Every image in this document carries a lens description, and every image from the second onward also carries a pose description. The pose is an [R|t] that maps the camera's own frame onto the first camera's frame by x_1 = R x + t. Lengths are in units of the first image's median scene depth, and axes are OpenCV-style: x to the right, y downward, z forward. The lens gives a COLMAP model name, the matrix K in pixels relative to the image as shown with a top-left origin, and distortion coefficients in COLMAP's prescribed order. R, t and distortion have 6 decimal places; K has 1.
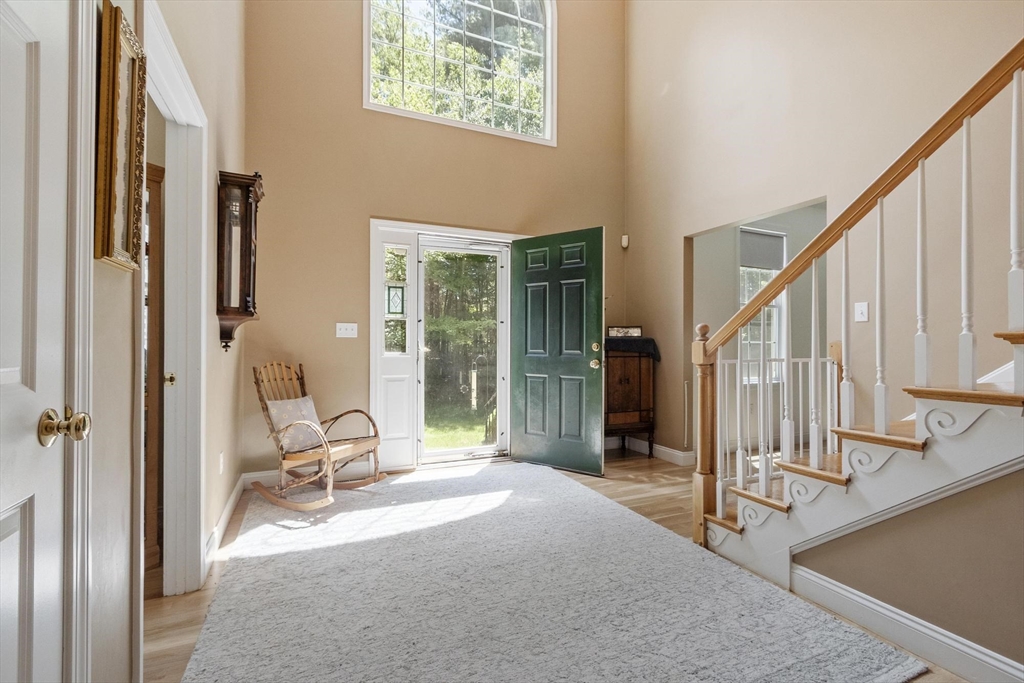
lens RADIAL K [[452.8, 0, 512.0], [0, 452.8, 341.5], [0, 0, 1]] dist [-0.000180, 0.000007]
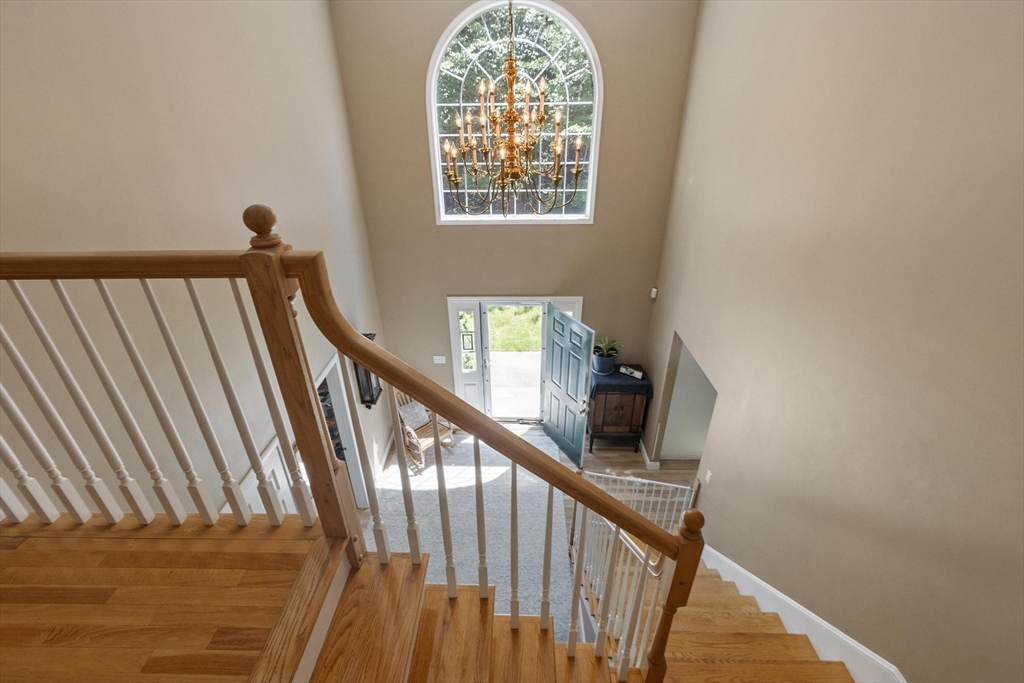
lens RADIAL K [[452.8, 0, 512.0], [0, 452.8, 341.5], [0, 0, 1]] dist [-0.000180, 0.000007]
pose [[0.904484, 0.196452, -0.378570, 0.440738], [0.008252, 0.879378, 0.476052, -0.771598], [0.426428, -0.433706, 0.793762, -0.170544]]
